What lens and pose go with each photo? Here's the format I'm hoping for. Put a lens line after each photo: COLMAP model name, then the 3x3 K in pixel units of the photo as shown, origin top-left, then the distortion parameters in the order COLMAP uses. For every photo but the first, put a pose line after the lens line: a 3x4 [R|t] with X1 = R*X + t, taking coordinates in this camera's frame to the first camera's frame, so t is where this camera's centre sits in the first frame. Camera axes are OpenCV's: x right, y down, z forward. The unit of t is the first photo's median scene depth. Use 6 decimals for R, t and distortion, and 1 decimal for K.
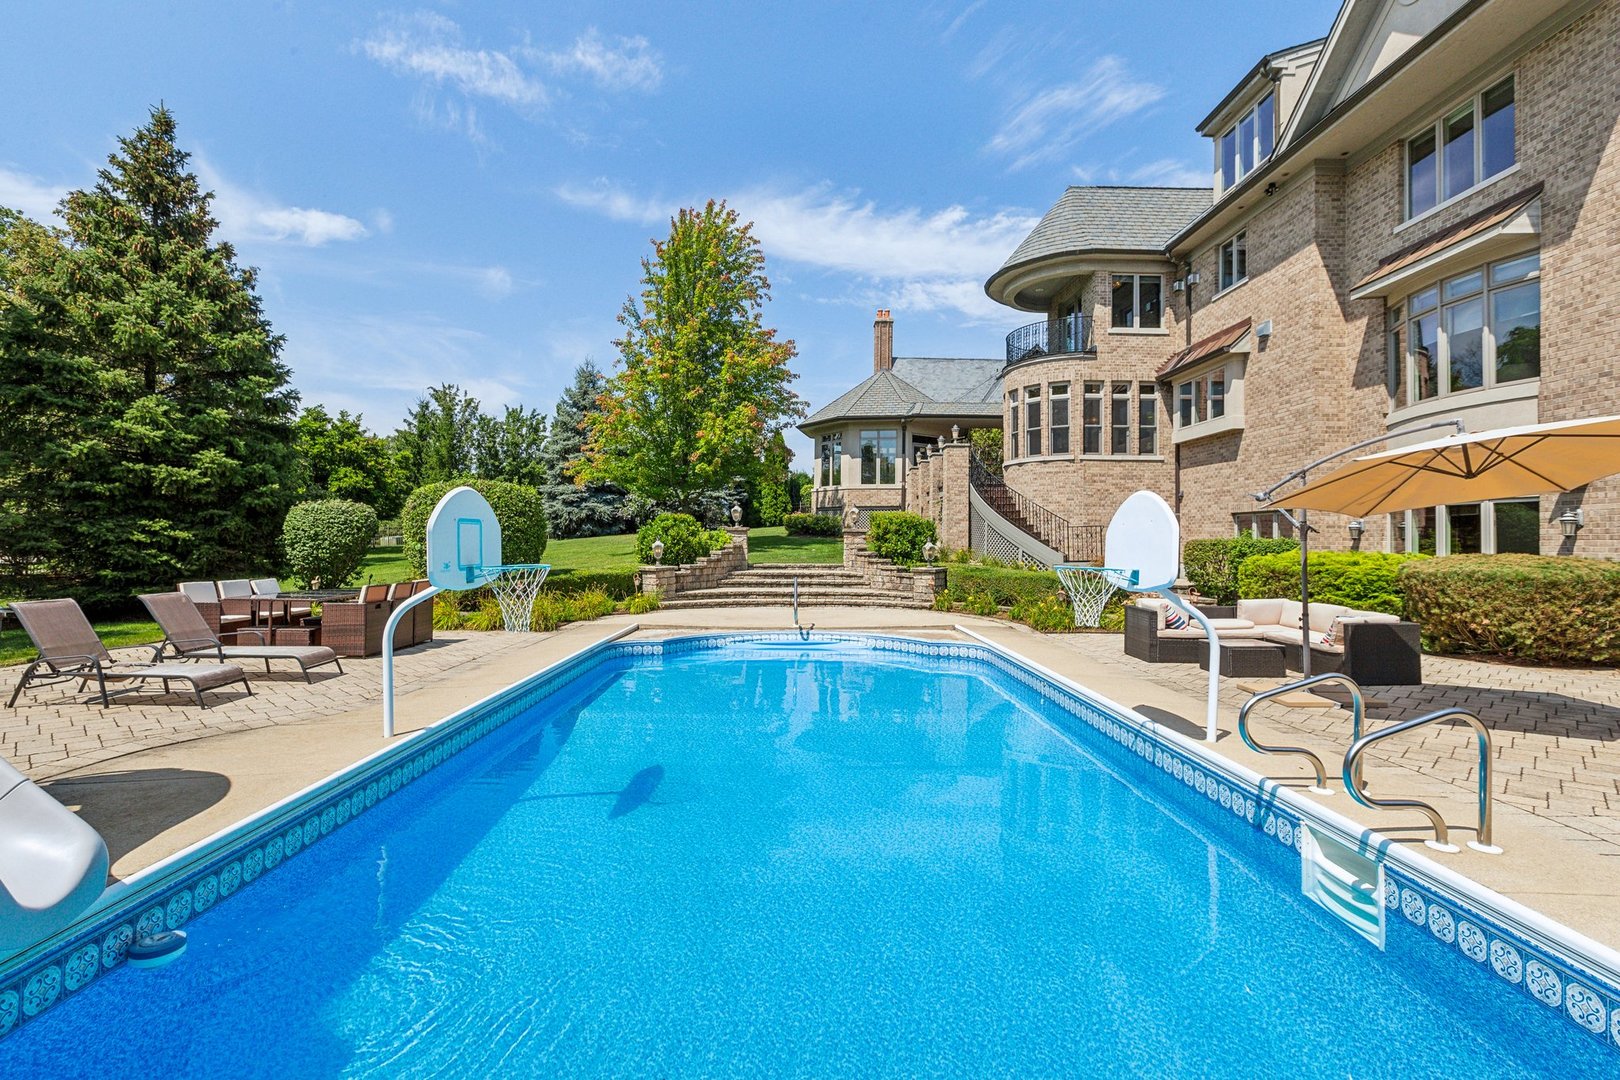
lens RADIAL K [[765.6, 0, 808.1], [0, 765.6, 523.5], [0, 0, 1]] dist [0.012359, -0.004864]
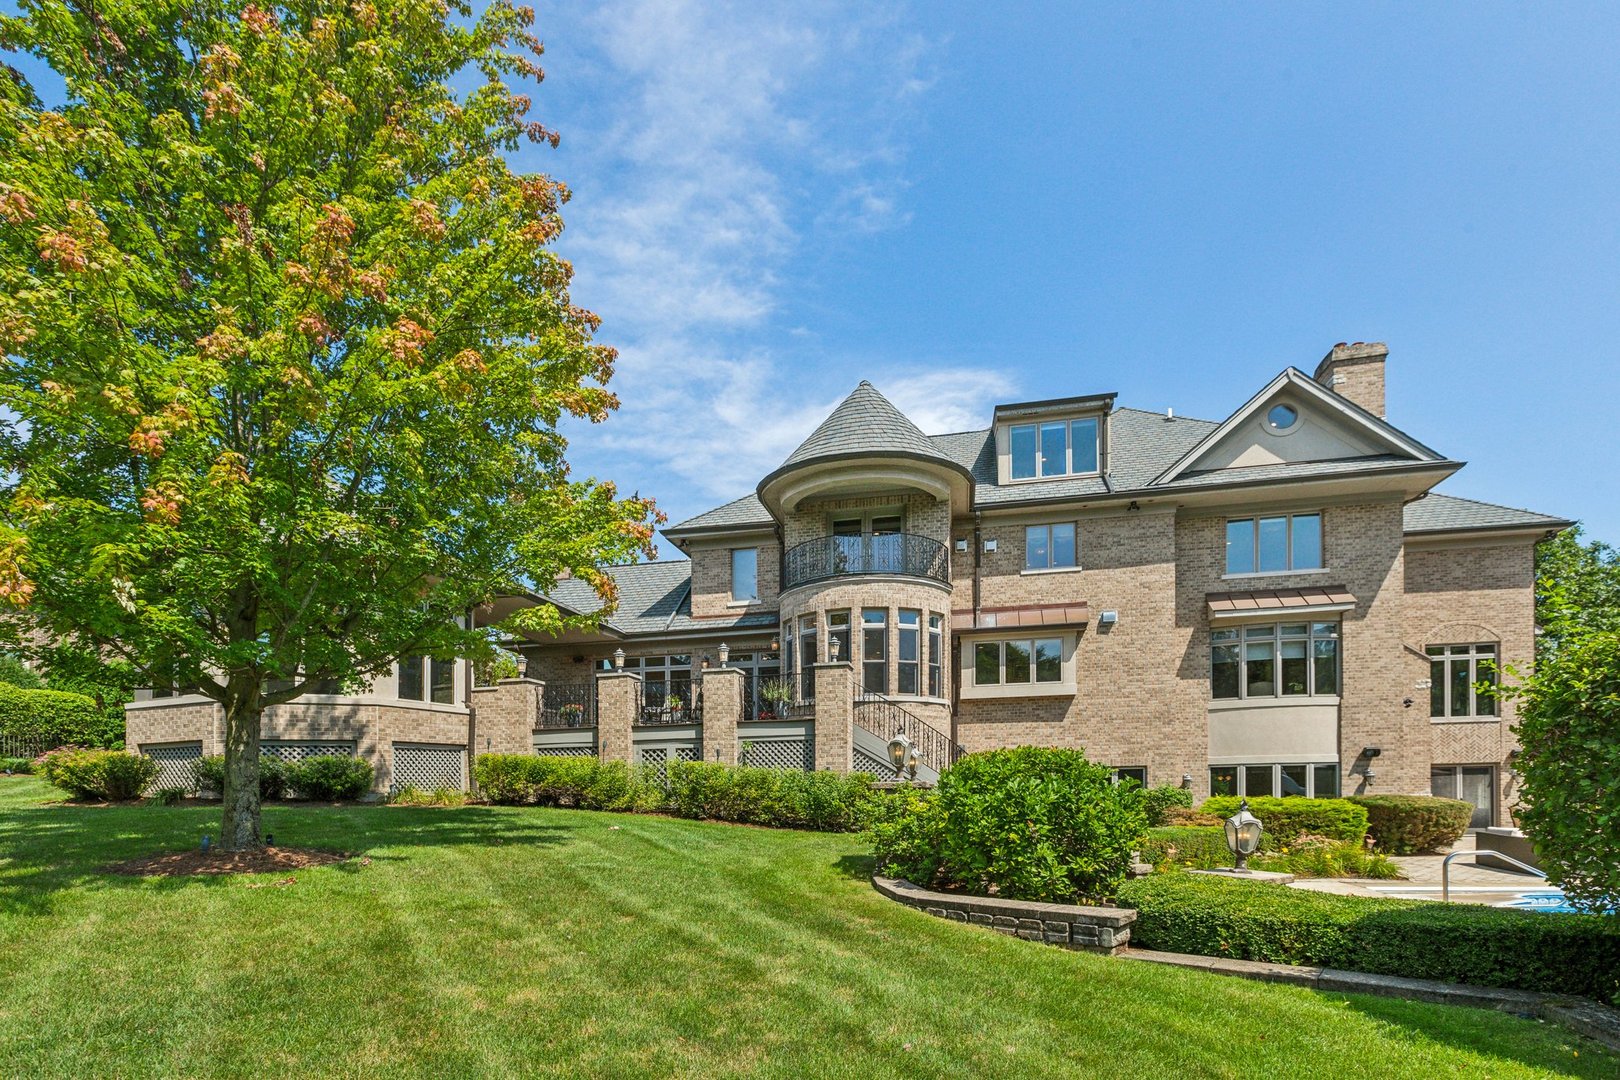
lens RADIAL K [[728.8, 0, 925.5], [0, 728.8, 788.1], [0, 0, 1]] dist [0.000432, 0.000185]
pose [[0.234405, -0.011381, 0.972072, -0.596790], [-0.002315, 0.999922, 0.012266, 0.004633], [-0.972136, -0.005126, 0.234361, 1.009299]]
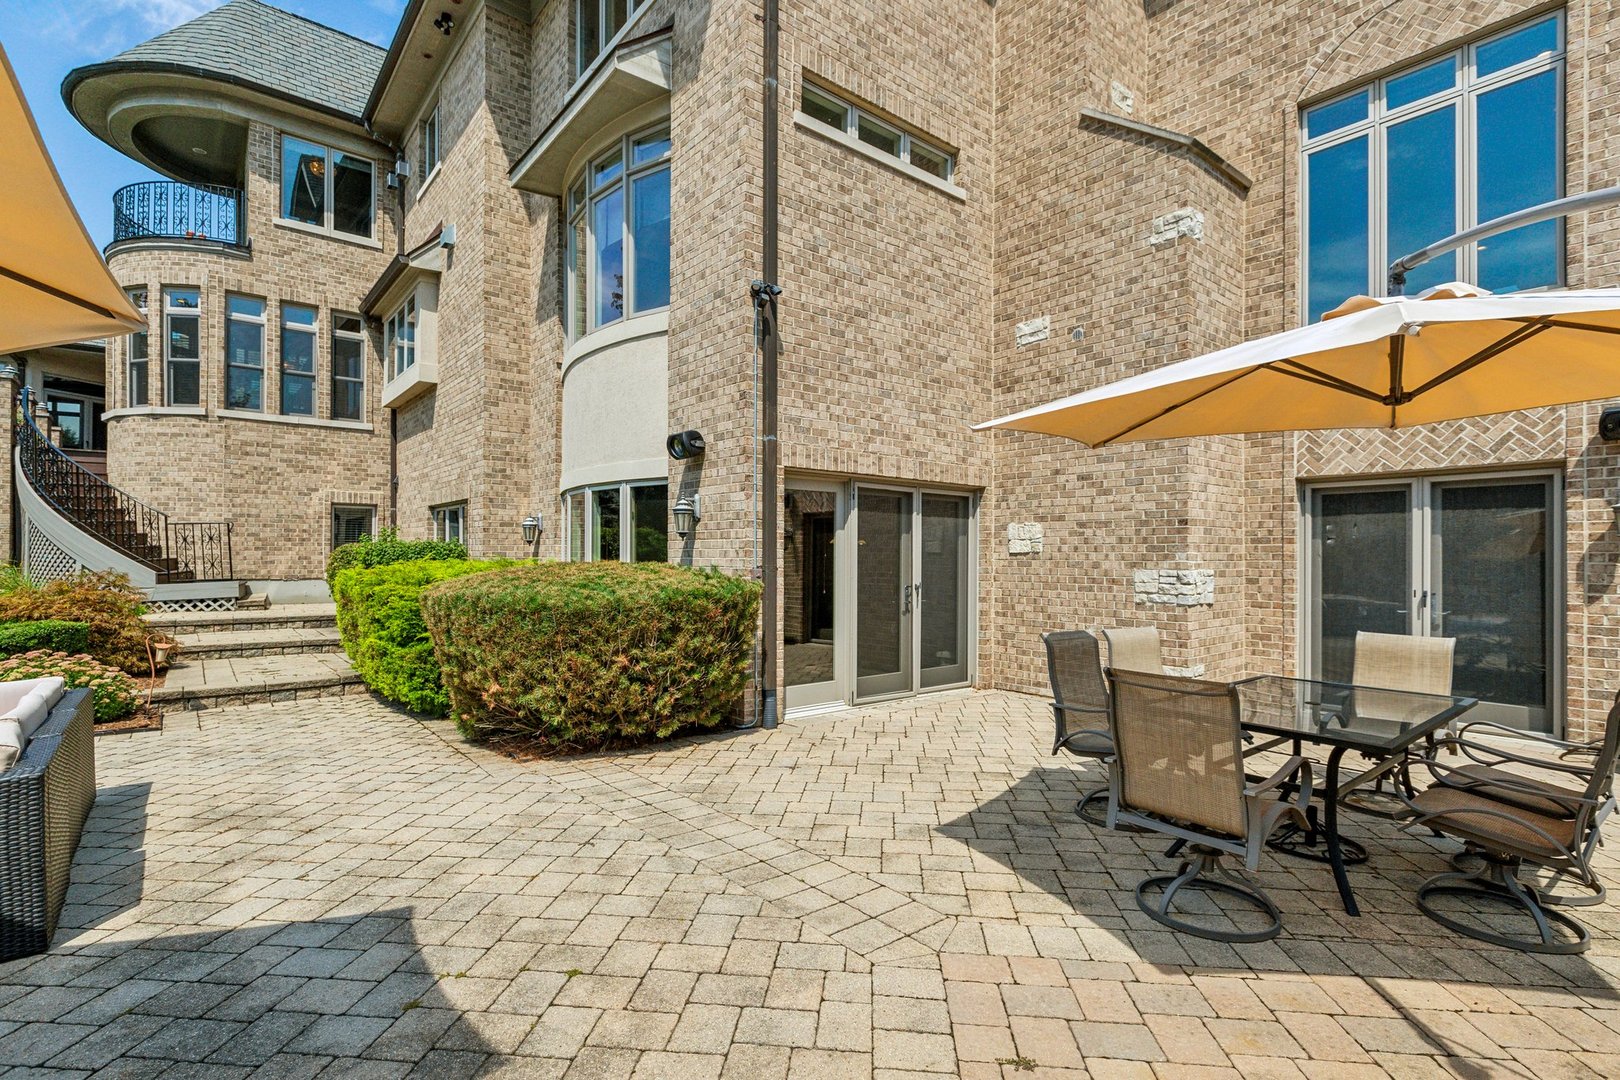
lens RADIAL K [[780.2, 0, 810.0], [0, 780.2, 540.0], [0, 0, 1]] dist [0.002556, 0.000371]
pose [[0.781724, 0.003835, 0.623612, 0.409997], [-0.009029, 0.999946, 0.005168, 0.010823], [-0.623559, -0.009671, 0.781717, 0.252622]]
